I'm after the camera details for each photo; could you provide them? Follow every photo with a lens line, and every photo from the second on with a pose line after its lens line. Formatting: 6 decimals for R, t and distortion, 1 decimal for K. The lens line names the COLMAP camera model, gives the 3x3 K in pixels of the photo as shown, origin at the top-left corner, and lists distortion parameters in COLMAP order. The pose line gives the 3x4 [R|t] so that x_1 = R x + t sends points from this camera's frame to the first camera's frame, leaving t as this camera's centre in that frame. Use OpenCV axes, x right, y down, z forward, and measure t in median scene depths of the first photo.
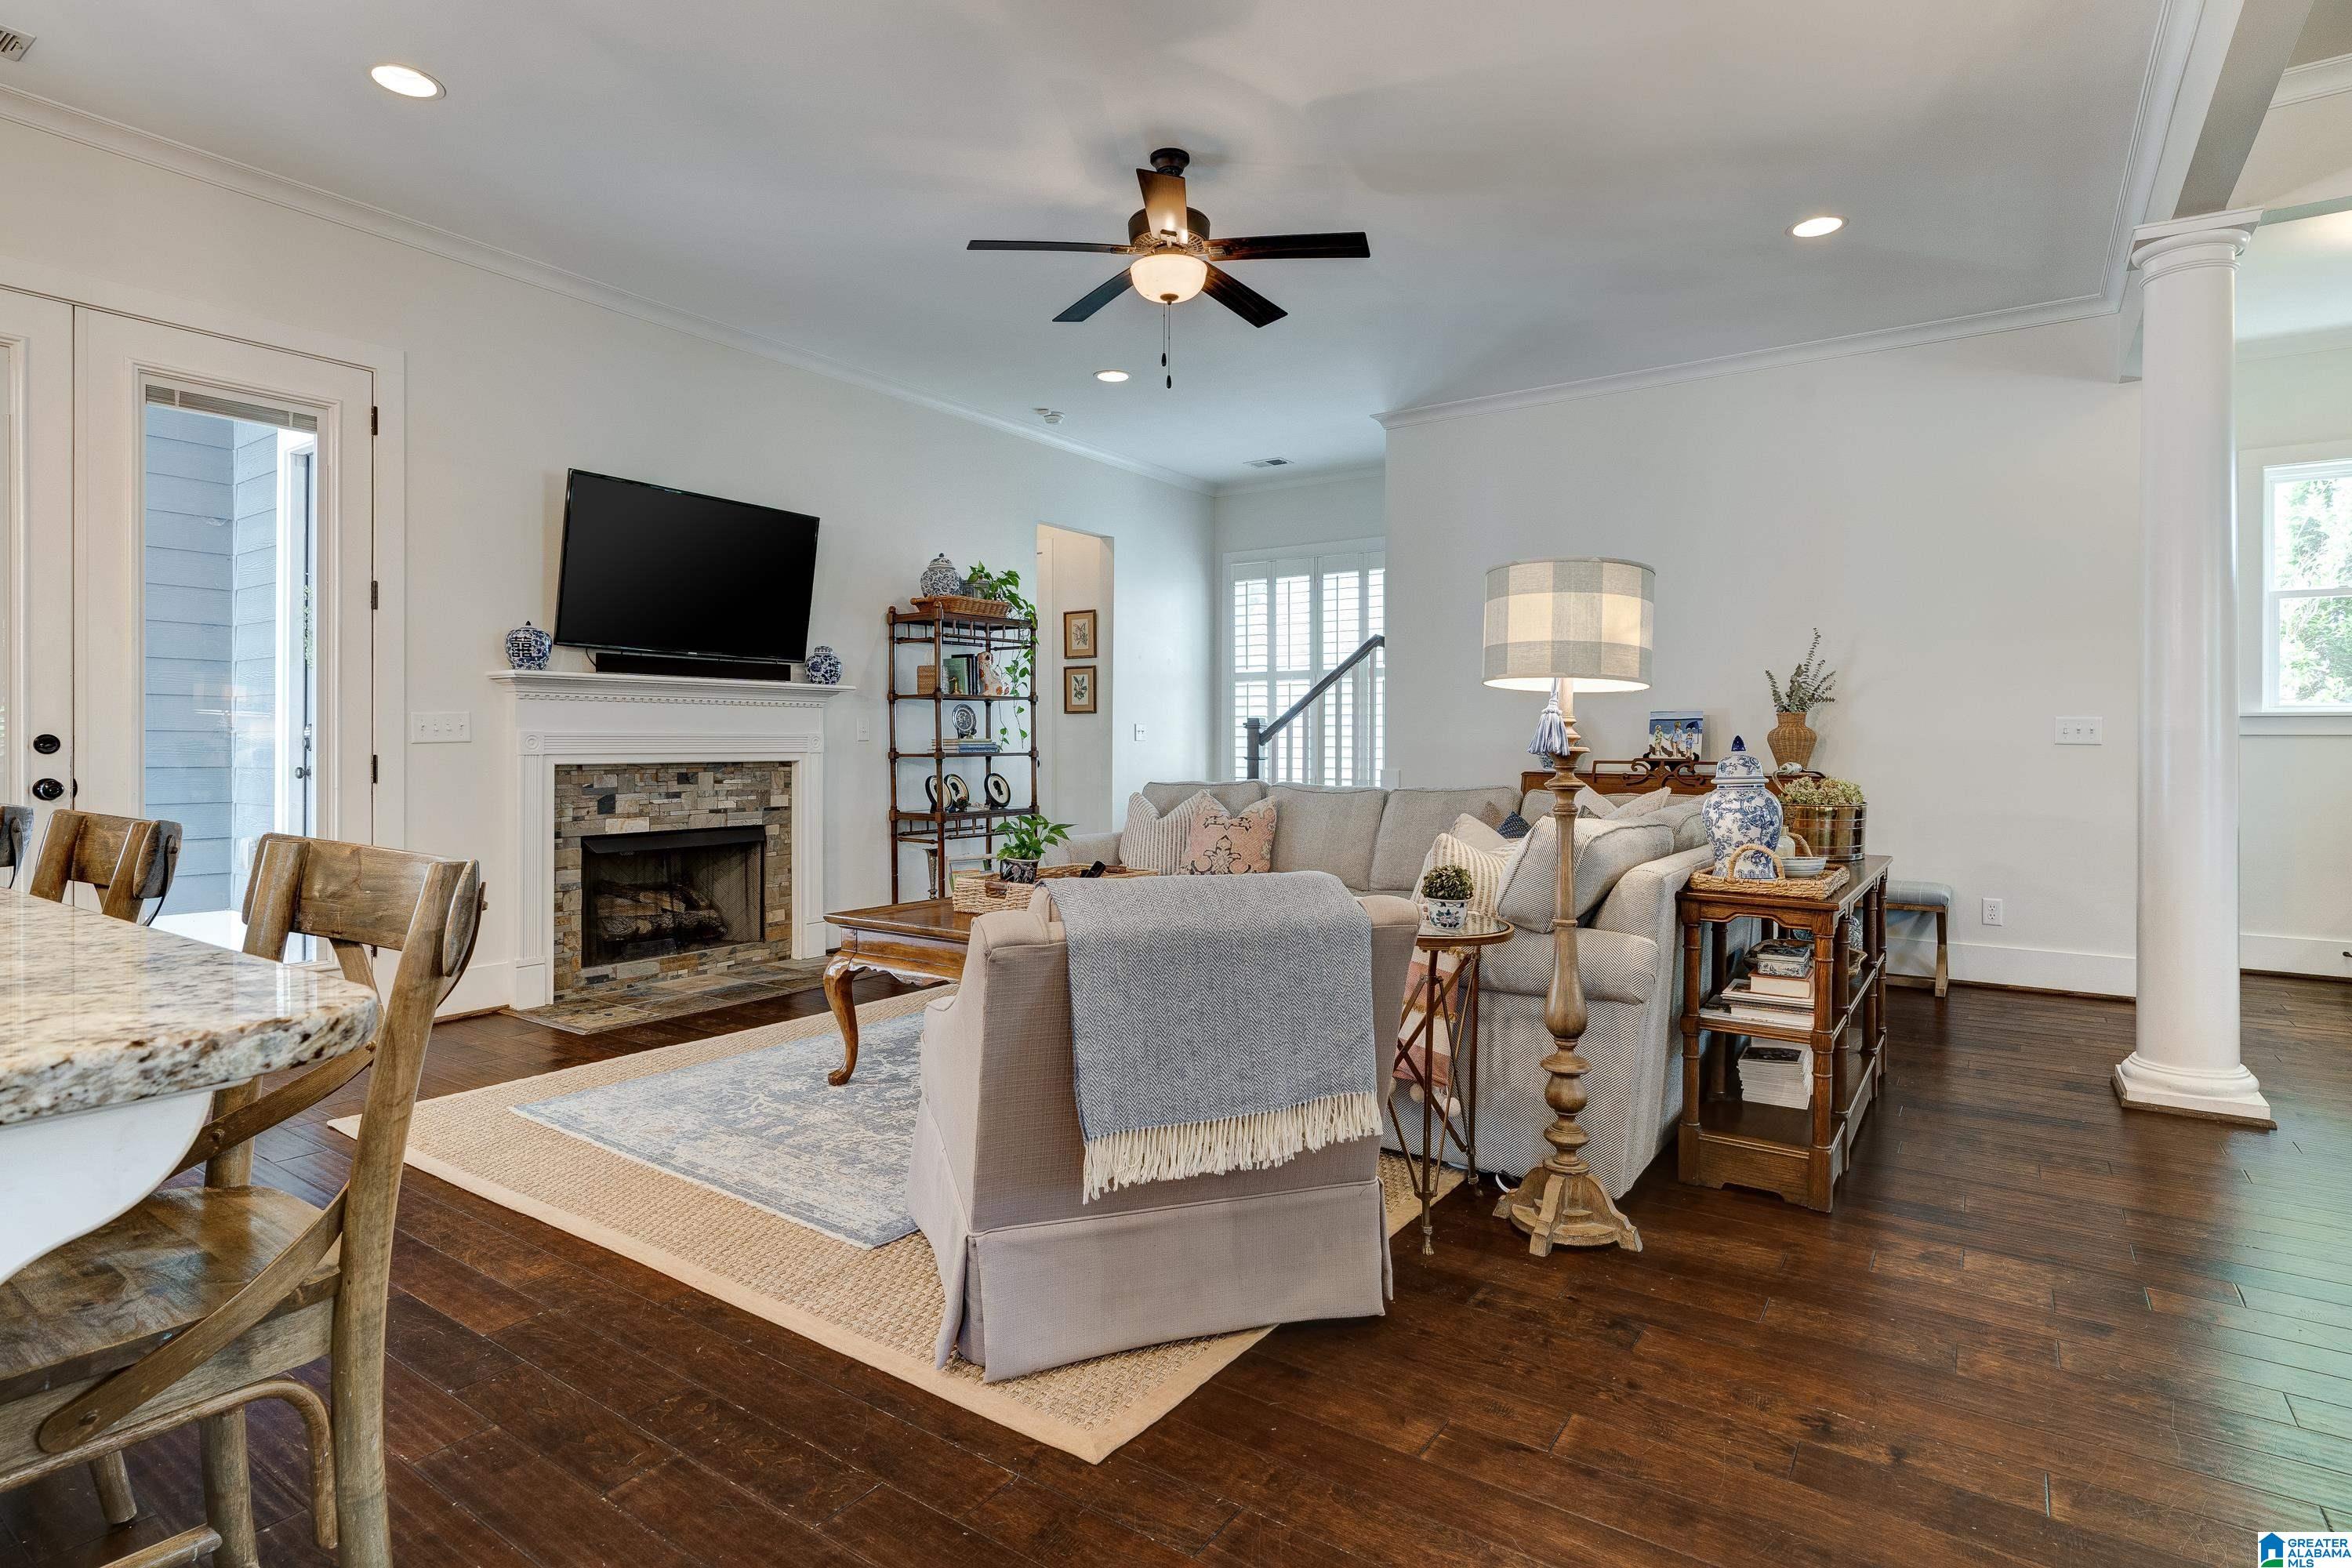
lens RADIAL K [[1204.8, 0, 1178.7], [0, 1204.8, 746.1], [0, 0, 1]] dist [-0.005643, 0.000225]
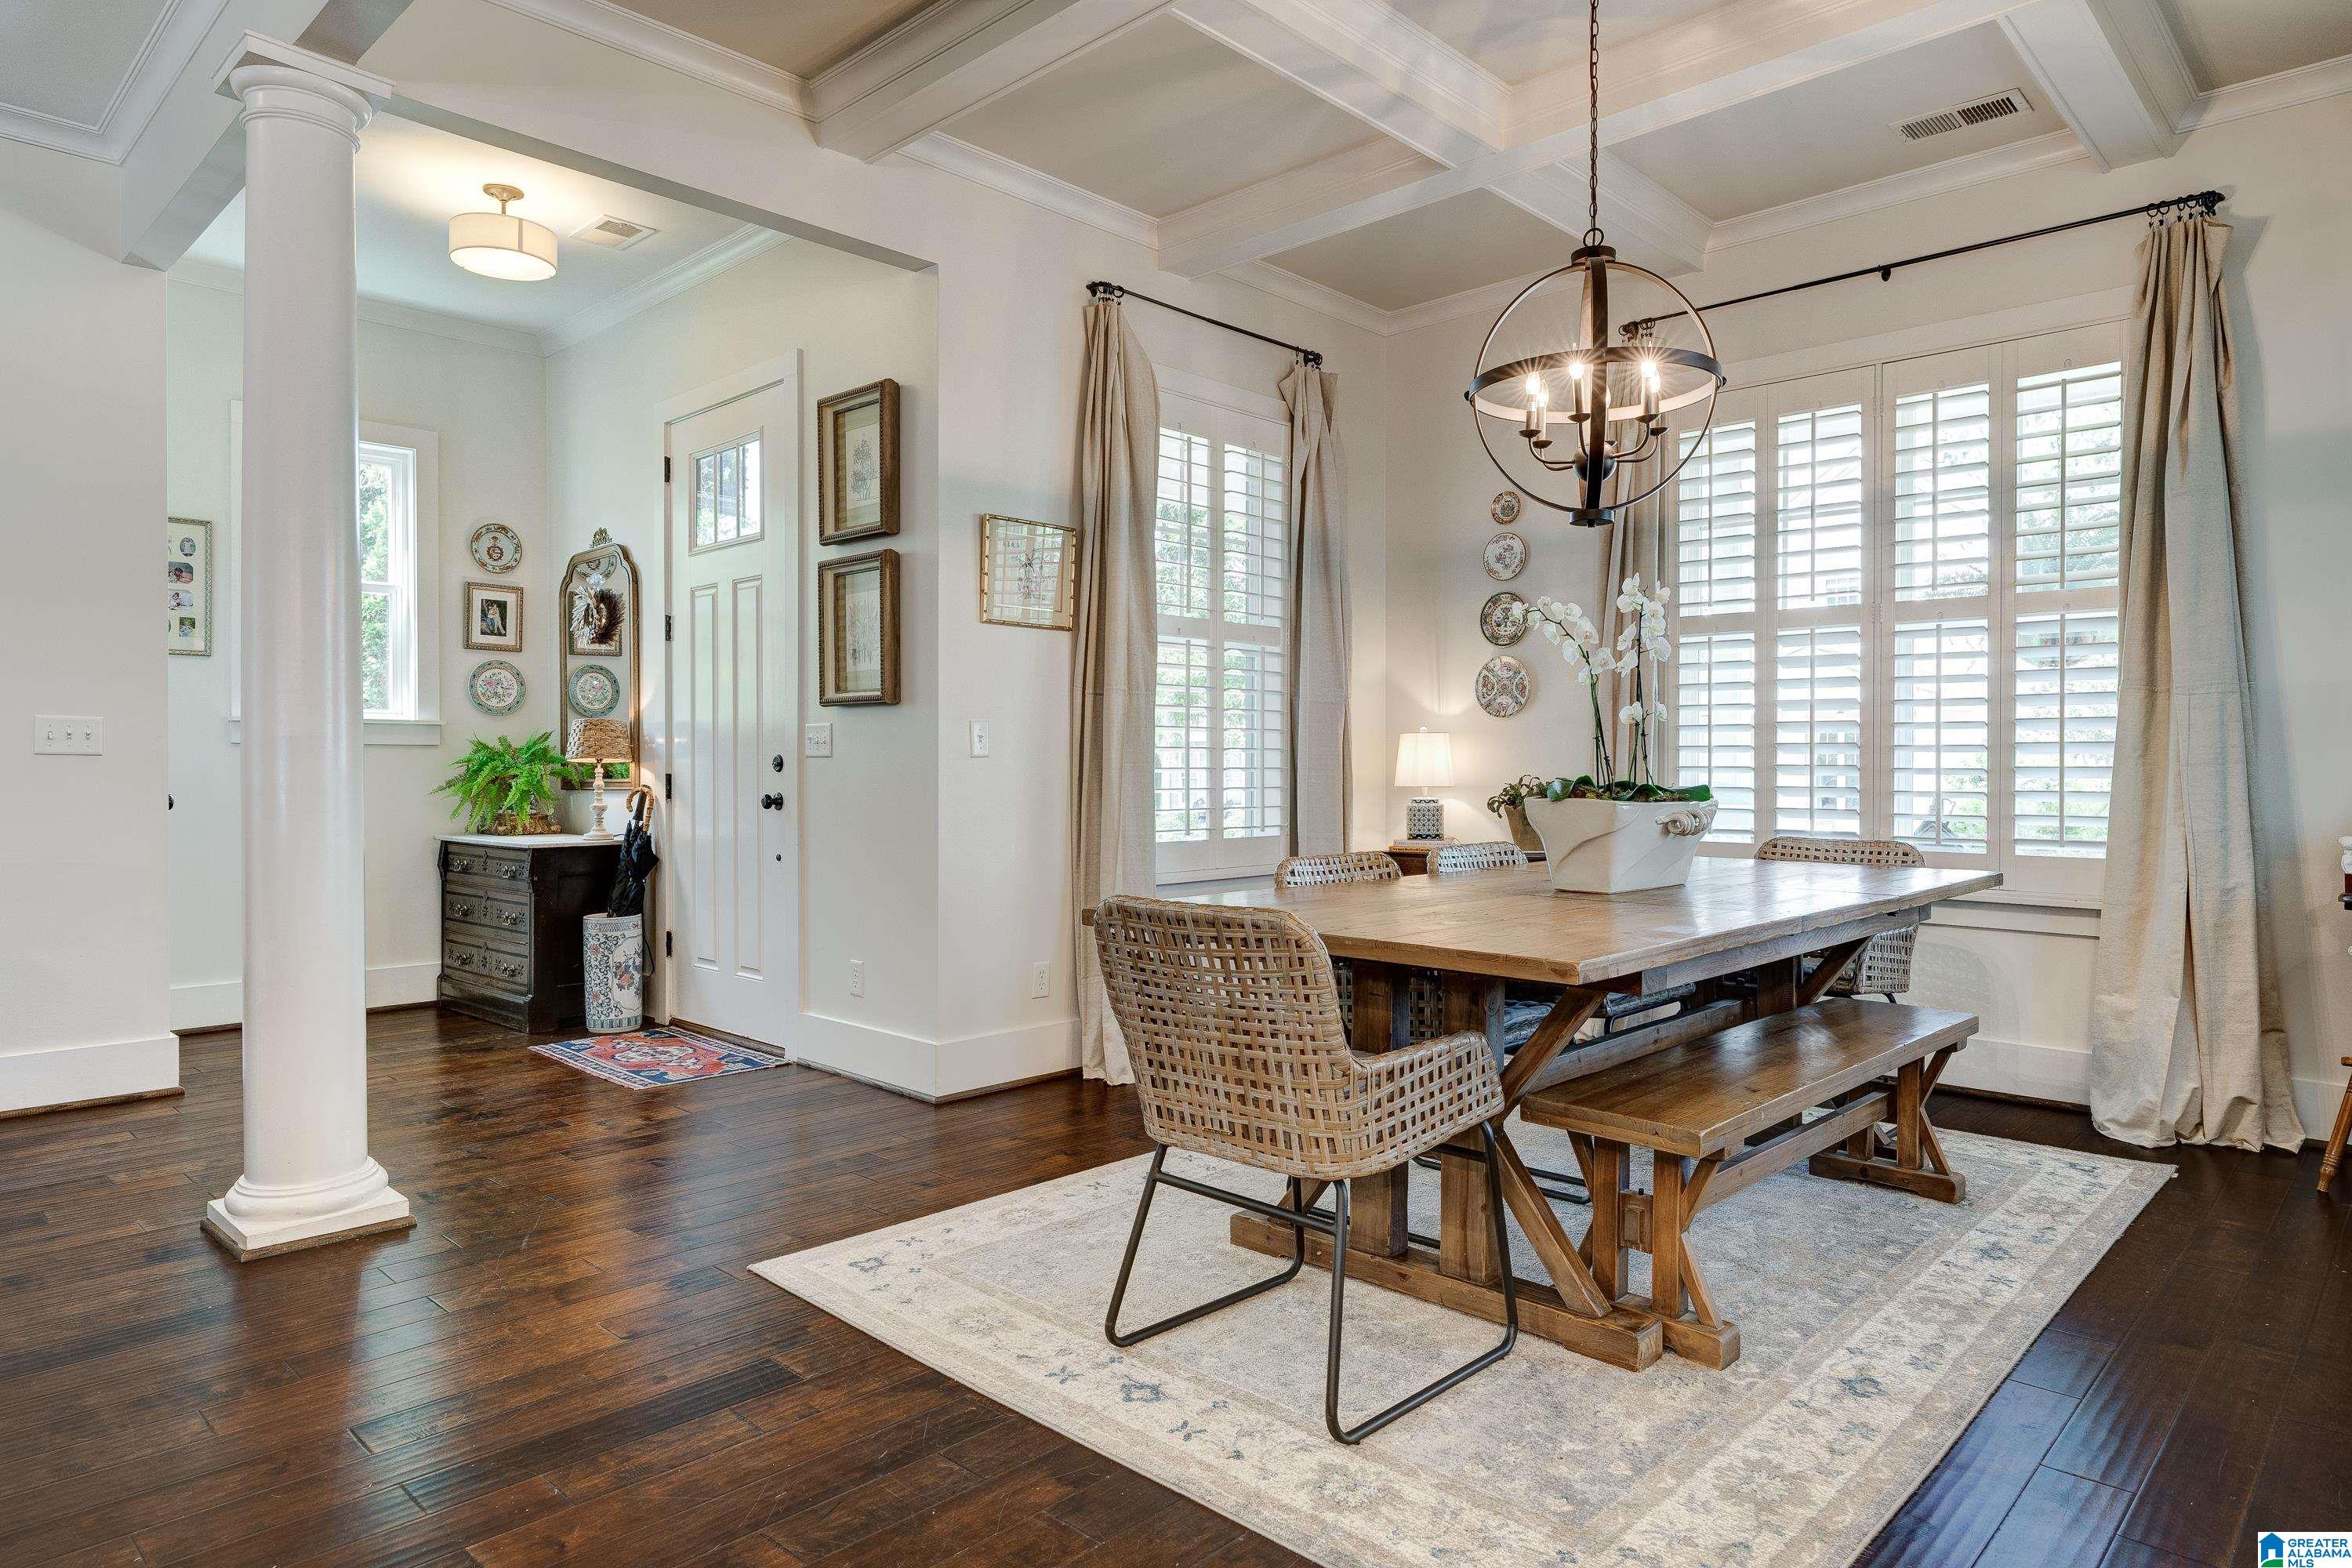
lens RADIAL K [[1394.4, 0, 1183.6], [0, 1394.4, 773.7], [0, 0, 1]] dist [-0.008492, 0.007290]
pose [[0.151141, -0.010084, 0.988461, 0.039631], [0.001249, 0.999949, 0.010010, 0.001679], [-0.988511, -0.000279, 0.151146, 0.223785]]
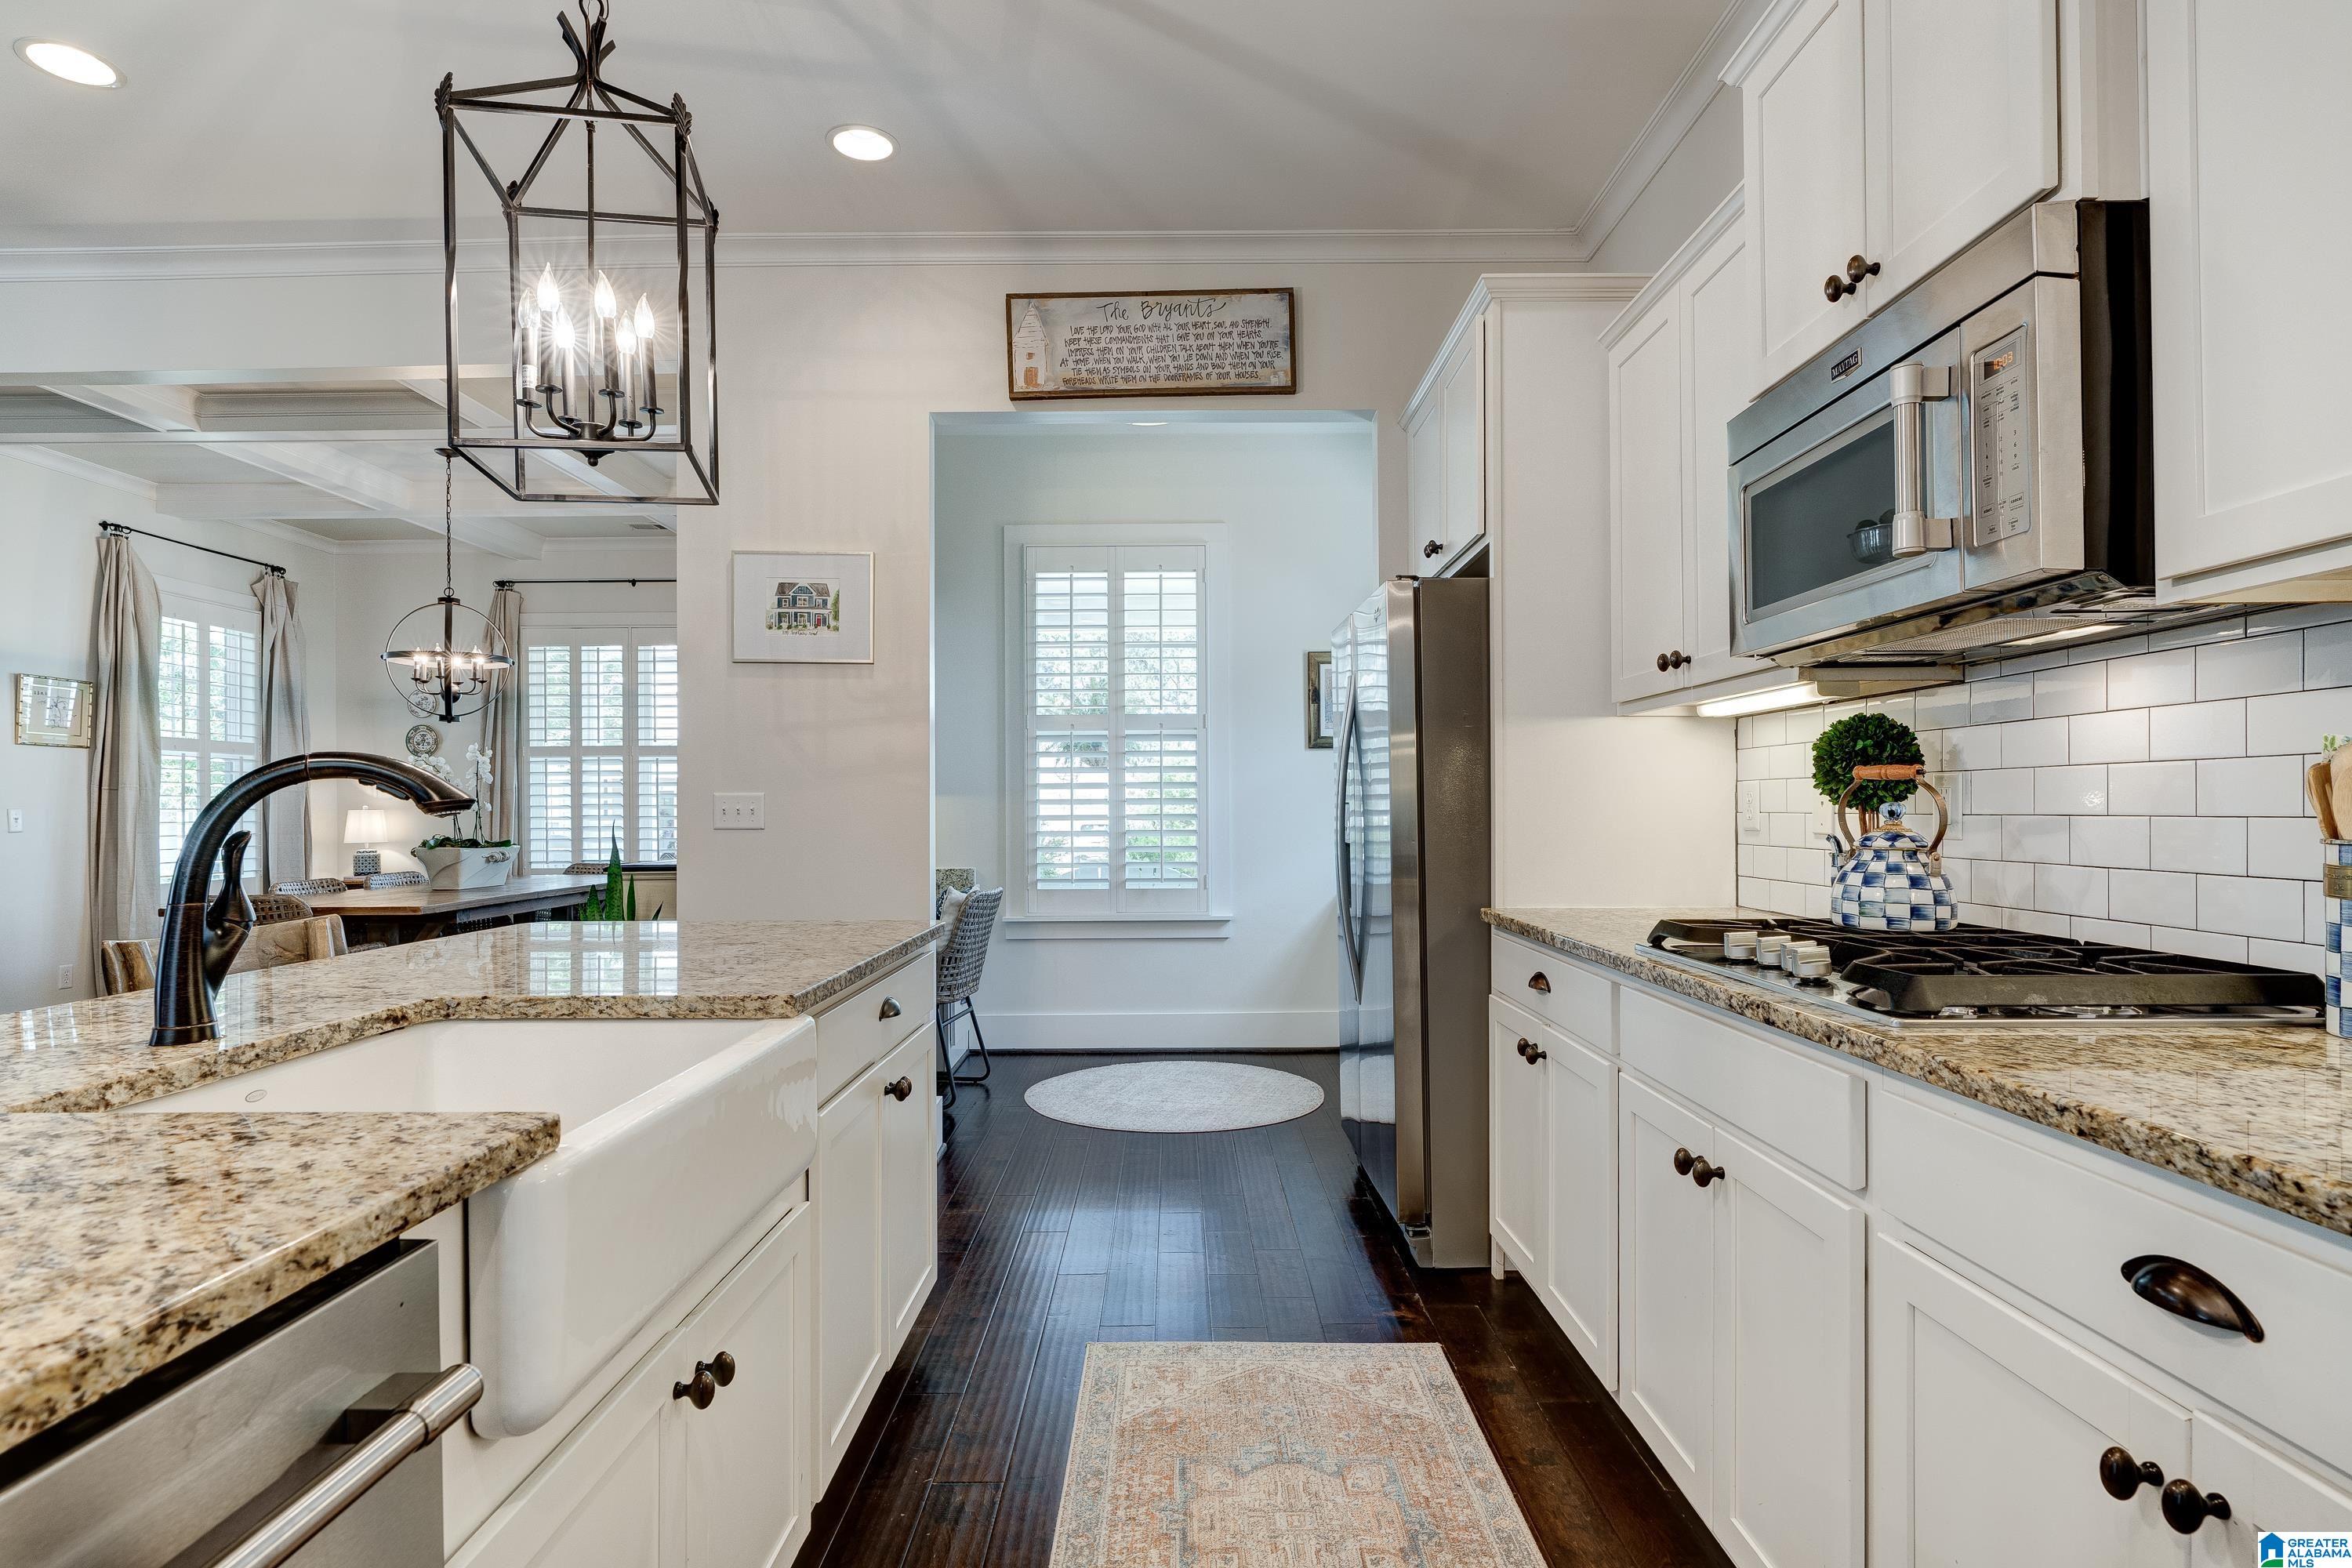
lens RADIAL K [[1204.8, 0, 1188.5], [0, 1204.8, 805.9], [0, 0, 1]] dist [-0.005643, 0.000225]
pose [[-0.571214, 0.003023, 0.820796, -0.706941], [0.009465, 0.999951, 0.002905, -0.018379], [-0.820747, 0.009429, -0.571214, 0.216478]]
